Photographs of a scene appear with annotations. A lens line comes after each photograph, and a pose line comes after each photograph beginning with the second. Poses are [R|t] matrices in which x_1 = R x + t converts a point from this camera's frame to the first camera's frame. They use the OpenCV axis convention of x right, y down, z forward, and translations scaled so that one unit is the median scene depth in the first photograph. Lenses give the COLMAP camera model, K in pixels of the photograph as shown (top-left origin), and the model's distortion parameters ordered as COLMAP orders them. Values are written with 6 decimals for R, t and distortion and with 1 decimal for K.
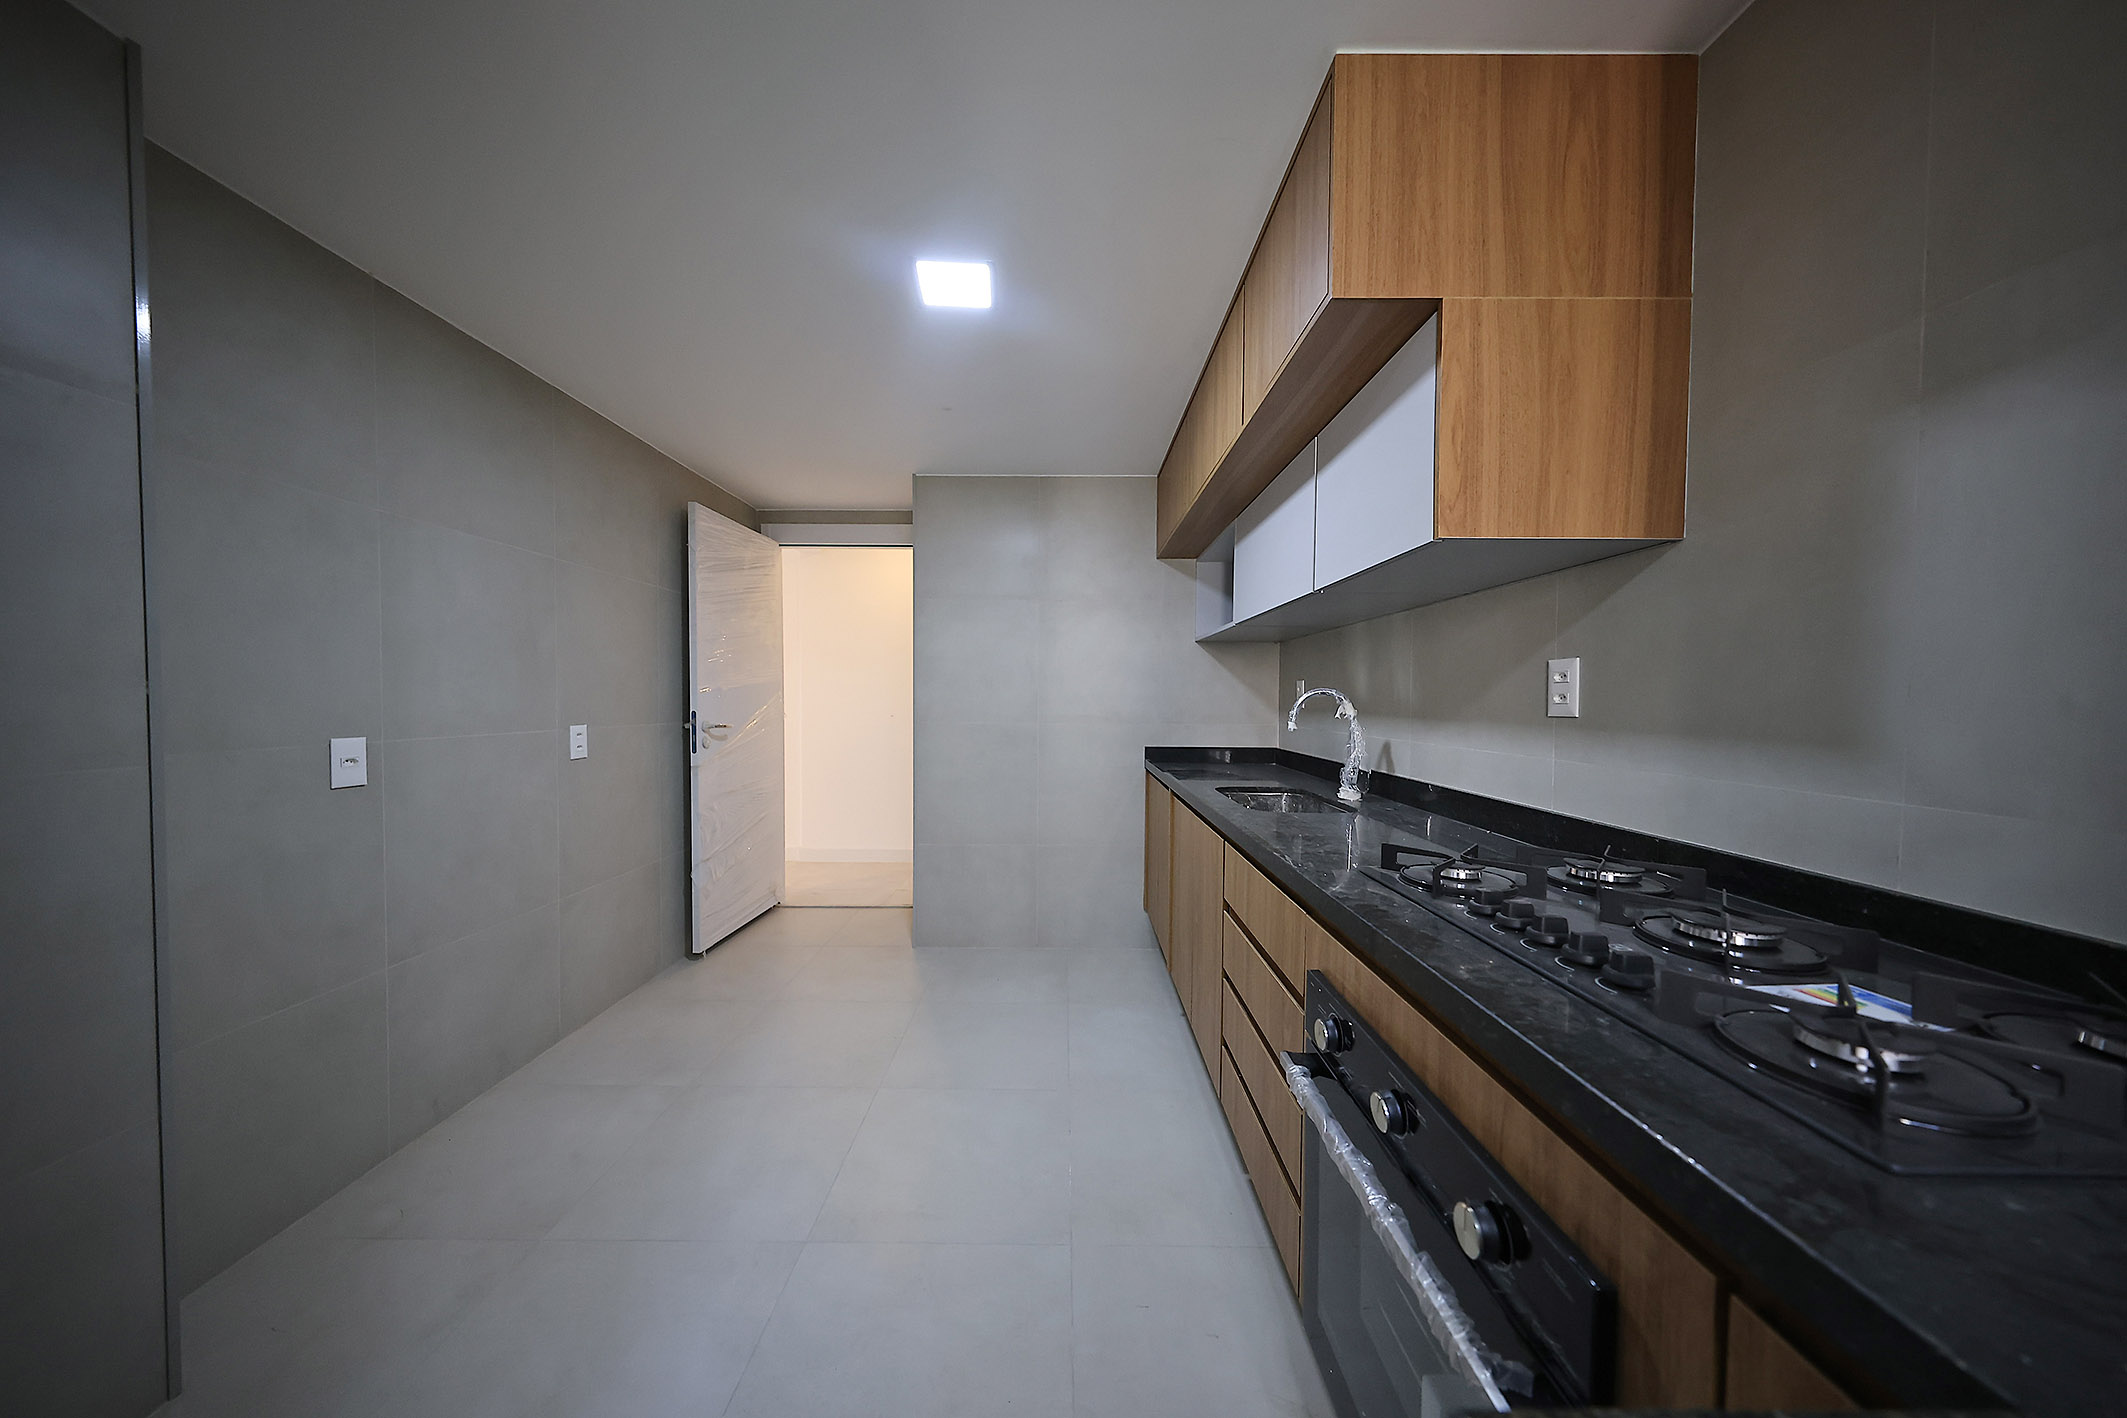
lens RADIAL K [[673.2, 0, 1063.0], [0, 673.2, 715.1], [0, 0, 1]] dist [0.001968, 0.000113]
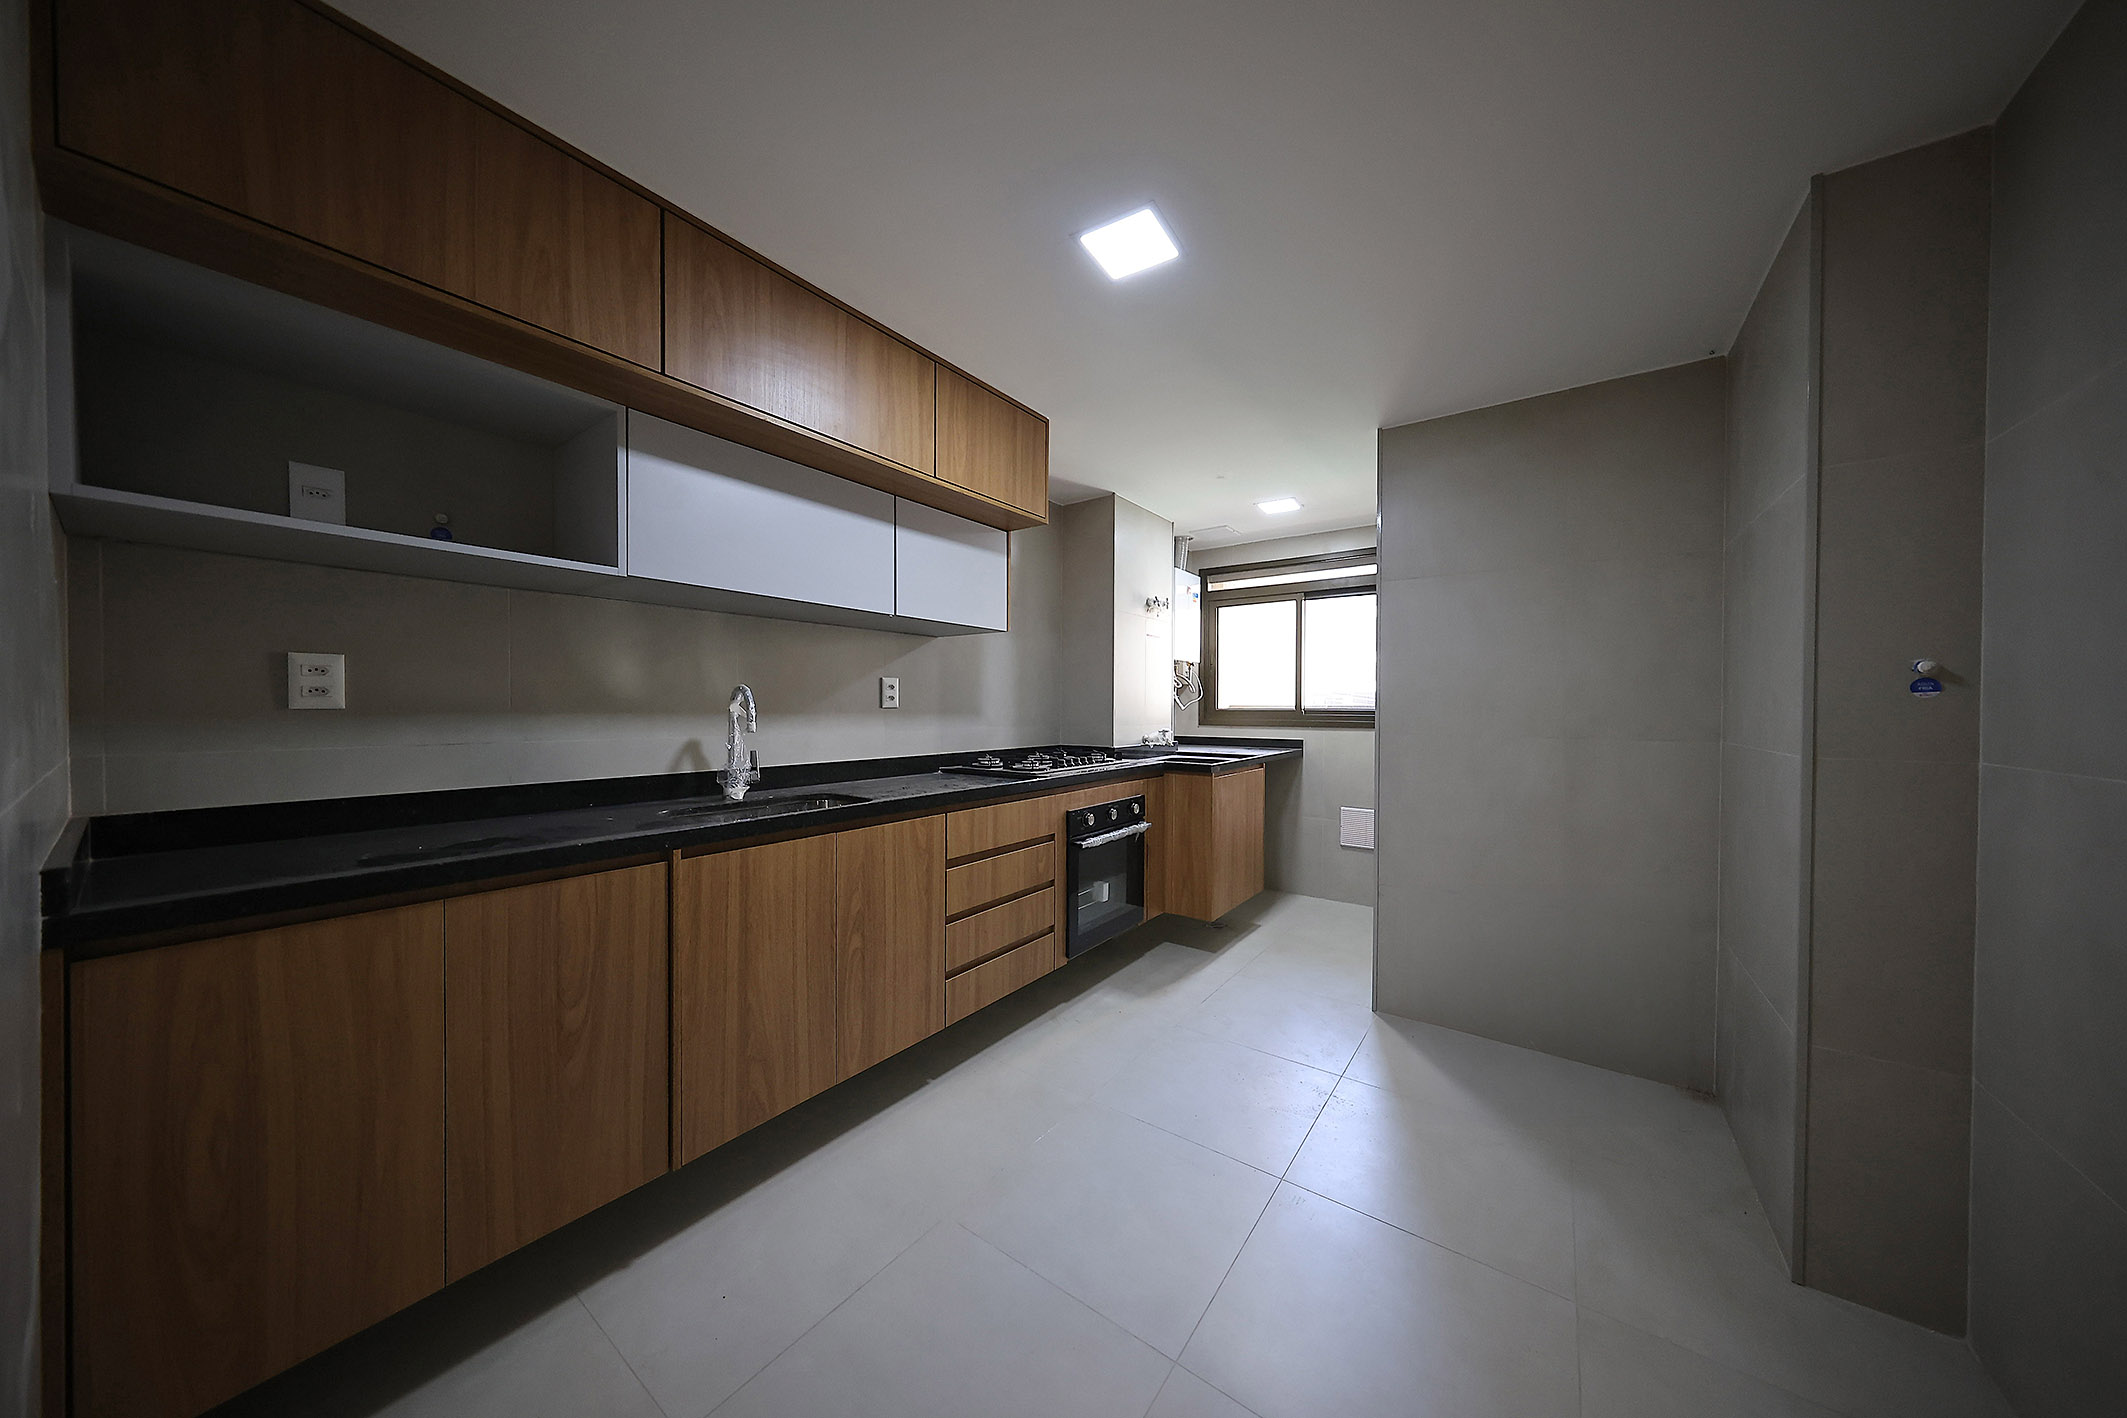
lens RADIAL K [[673.2, 0, 1063.0], [0, 673.2, 715.1], [0, 0, 1]] dist [0.001968, 0.000113]
pose [[-0.808295, -0.013403, 0.588624, -0.528987], [0.008639, 0.999363, 0.034618, -0.025583], [-0.588714, 0.033067, -0.807665, 1.508238]]
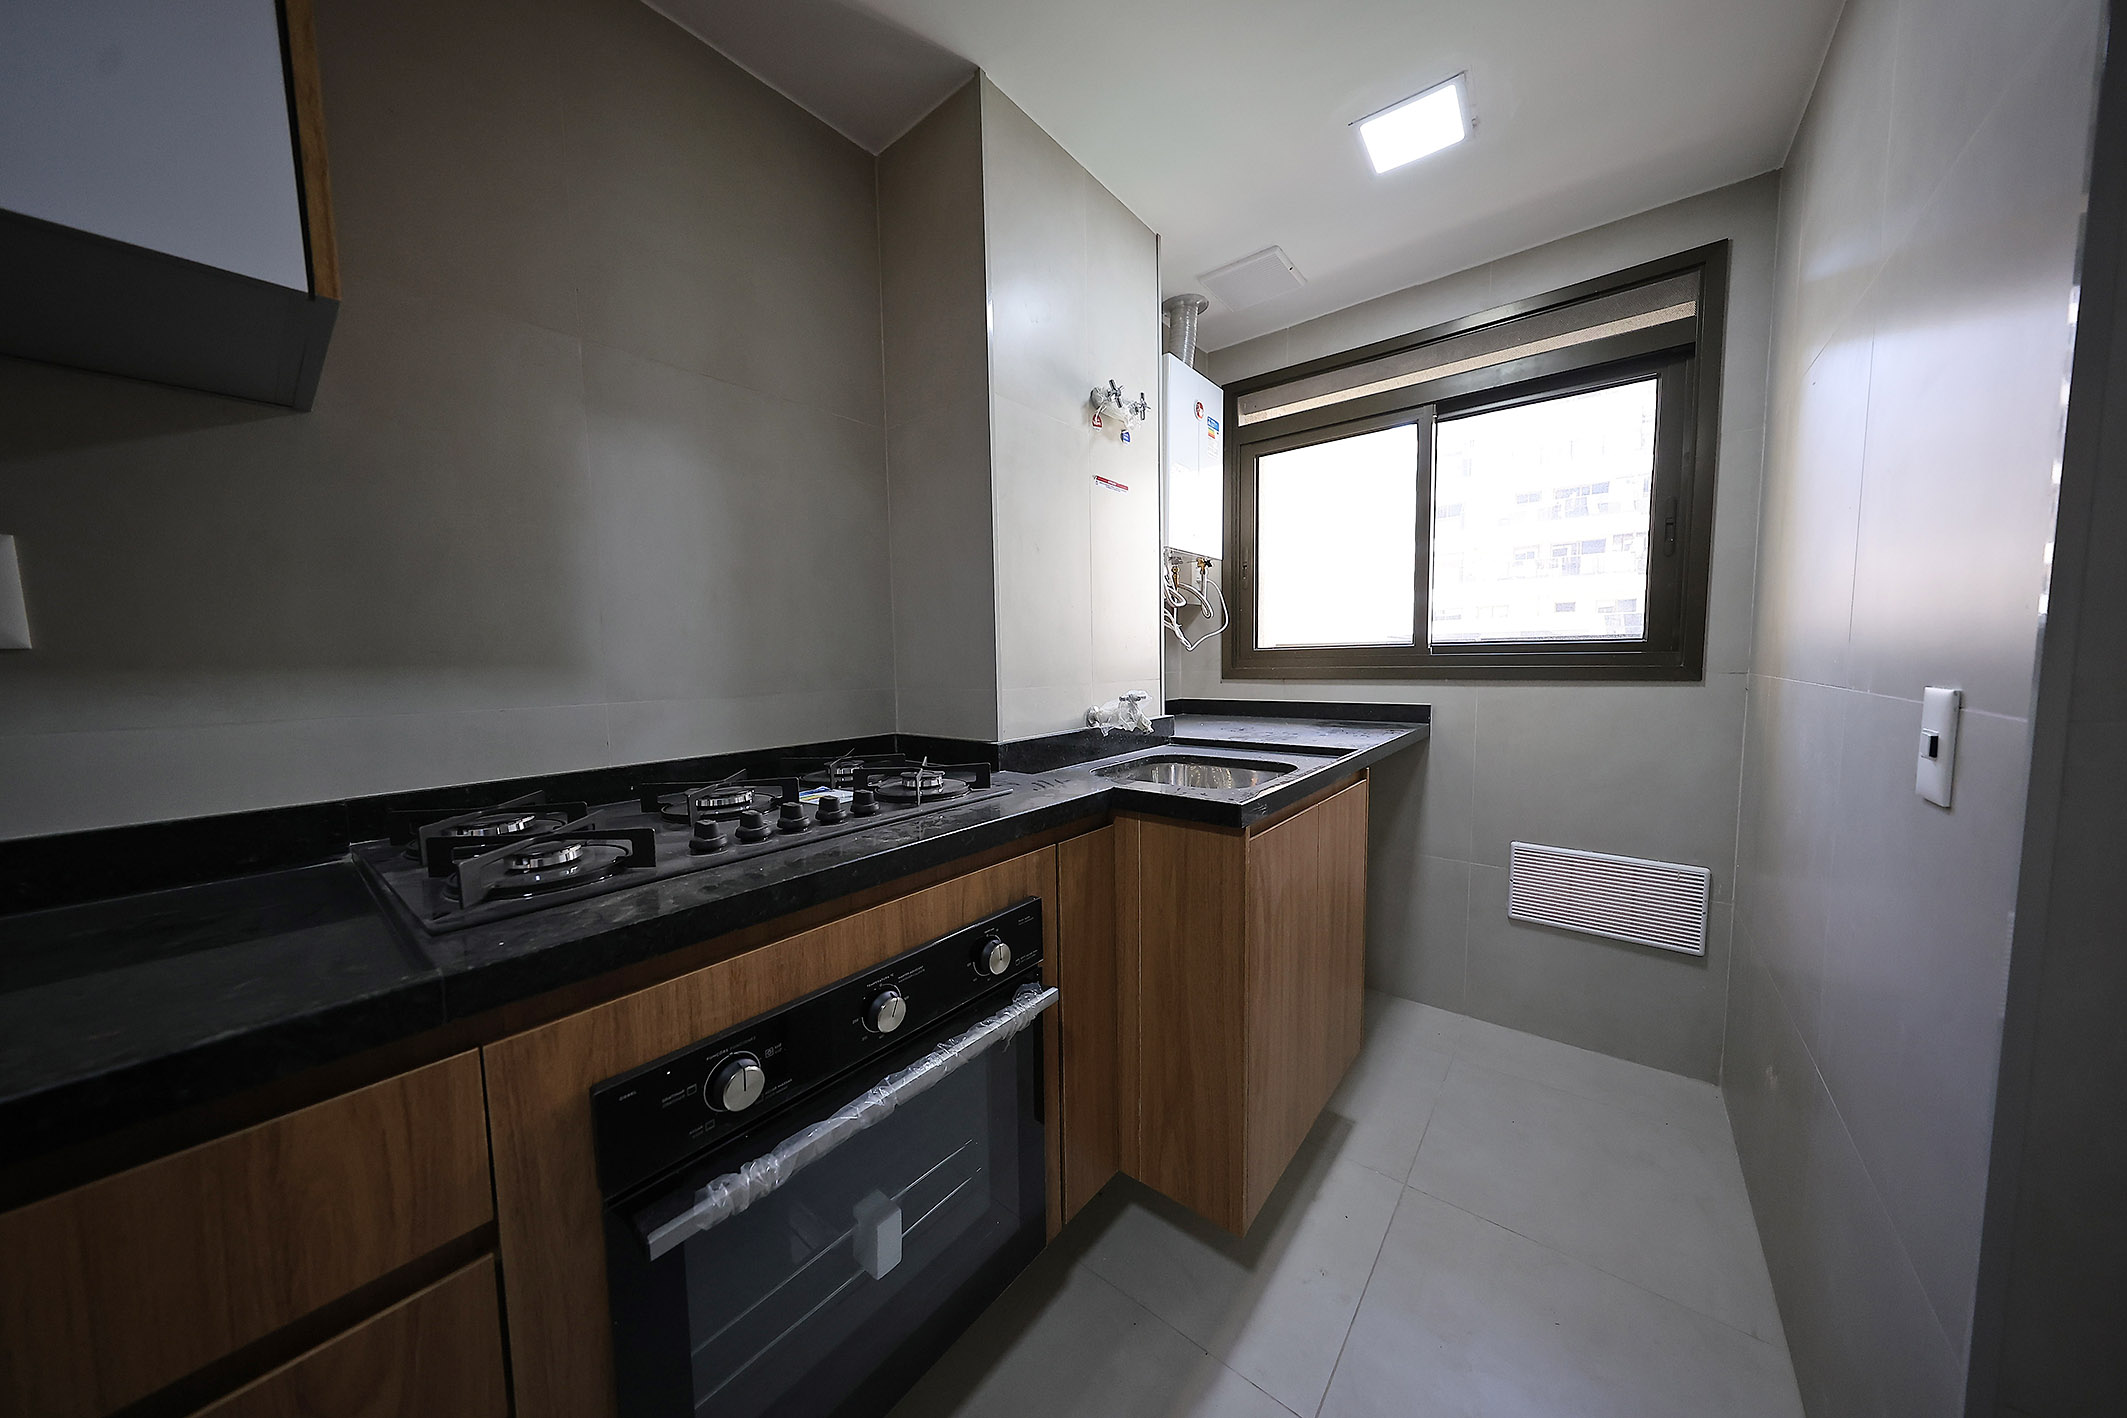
lens RADIAL K [[673.2, 0, 1063.0], [0, 673.2, 715.1], [0, 0, 1]] dist [0.001968, 0.000113]
pose [[-0.777341, -0.042426, 0.627647, -0.128522], [0.030668, 0.993981, 0.105171, 0.016321], [-0.628331, 0.101003, -0.771361, 0.581264]]
